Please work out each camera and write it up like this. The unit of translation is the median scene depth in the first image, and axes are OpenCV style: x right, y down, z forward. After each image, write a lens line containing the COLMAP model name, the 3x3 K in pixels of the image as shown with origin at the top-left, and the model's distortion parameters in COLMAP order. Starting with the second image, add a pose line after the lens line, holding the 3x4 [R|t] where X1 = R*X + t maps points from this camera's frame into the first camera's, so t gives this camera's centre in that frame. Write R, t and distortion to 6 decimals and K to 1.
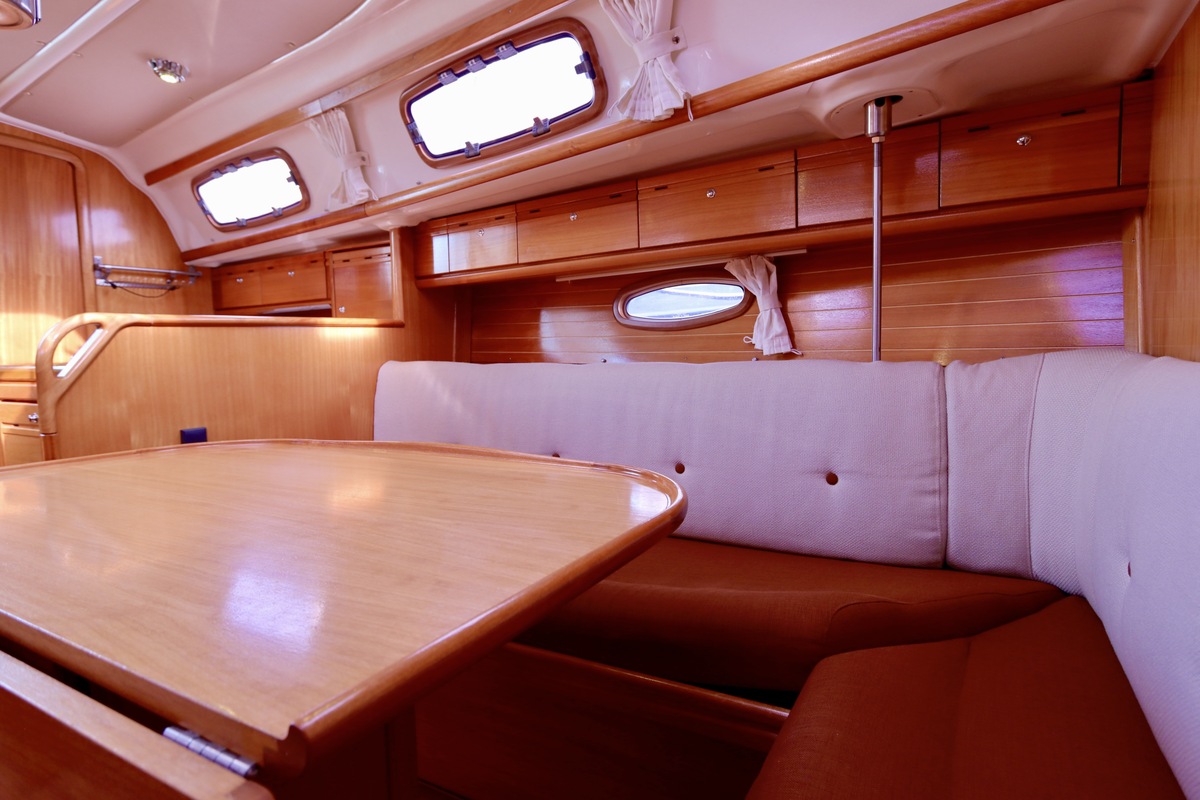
lens RADIAL K [[636.7, 0, 602.0], [0, 636.7, 391.8], [0, 0, 1]] dist [-0.015649, 0.001074]
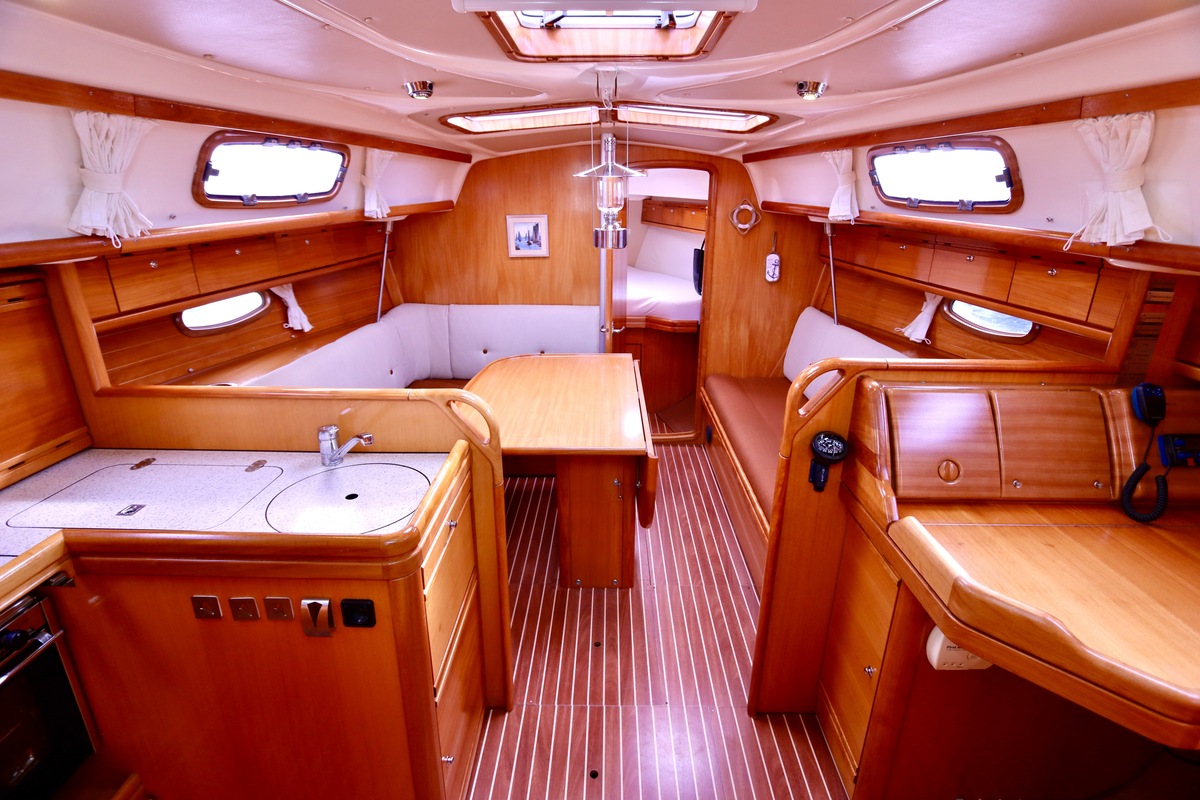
lens RADIAL K [[572.2, 0, 601.8], [0, 572.2, 391.1], [0, 0, 1]] dist [-0.019983, 0.003563]
pose [[-0.473401, -0.262745, 0.840748, -1.314347], [0.072032, 0.939732, 0.334237, -0.326750], [-0.877897, 0.218789, -0.425944, 0.880944]]
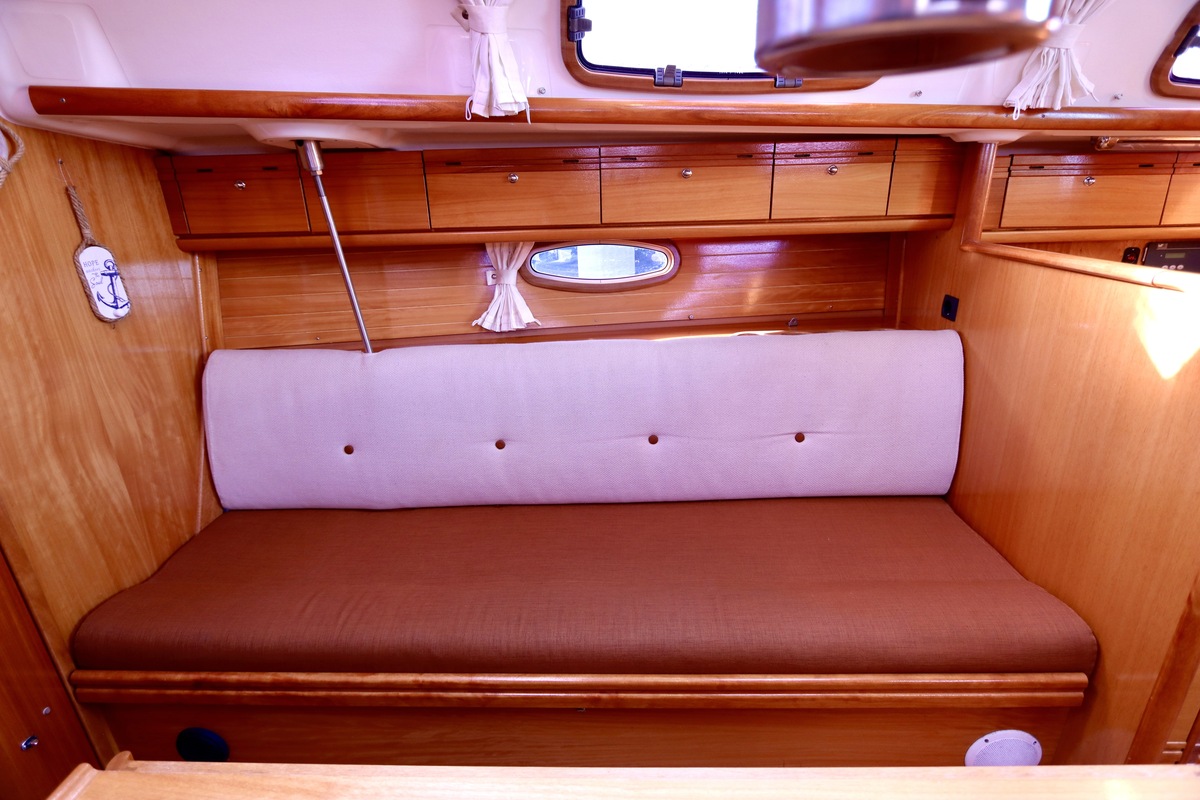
lens RADIAL K [[572.2, 0, 605.4], [0, 572.2, 394.7], [0, 0, 1]] dist [-0.019983, 0.003563]
pose [[-0.887664, 0.203331, -0.413169, -0.240735], [0.018638, 0.912365, 0.408954, -0.201643], [0.460114, 0.355313, -0.813663, 0.450182]]
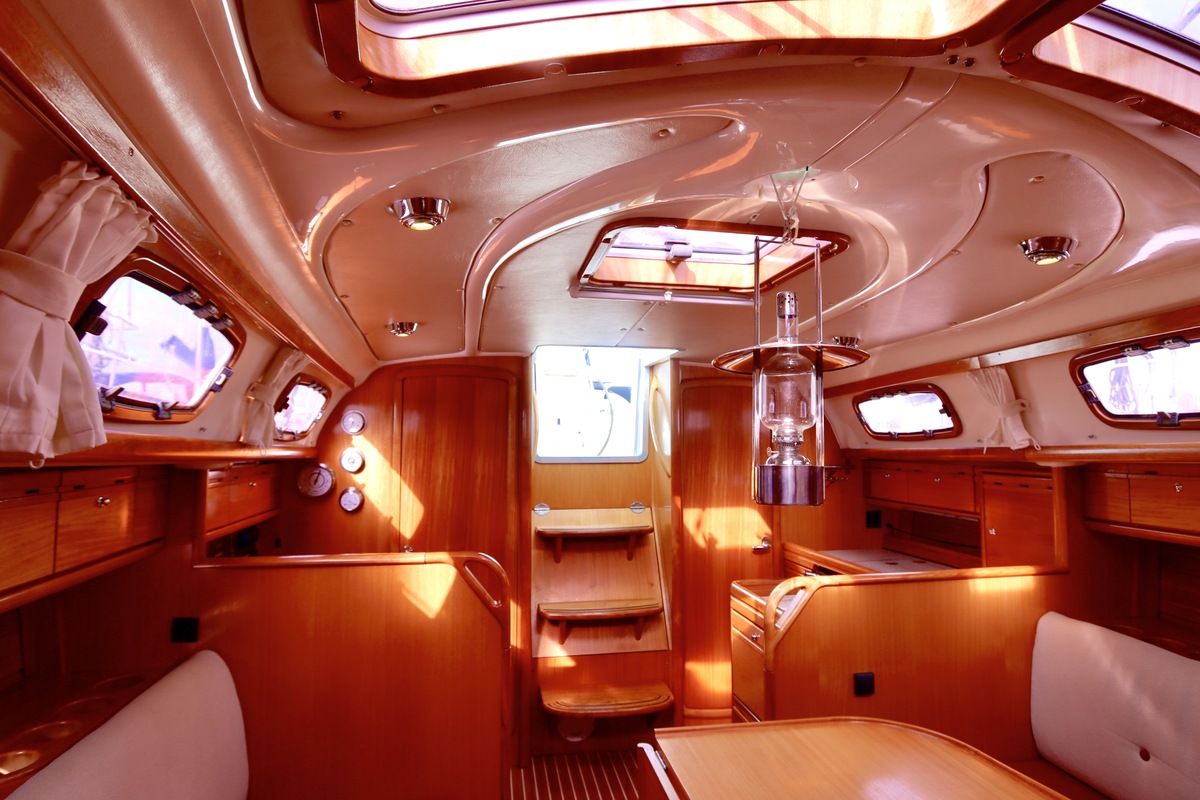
lens RADIAL K [[650.3, 0, 604.7], [0, 650.3, 390.6], [0, 0, 1]] dist [-0.021131, 0.003466]
pose [[0.629920, -0.031322, -0.776028, -0.005045], [-0.077689, 0.991634, -0.103086, -0.247541], [0.772764, 0.125225, 0.622217, -0.145547]]
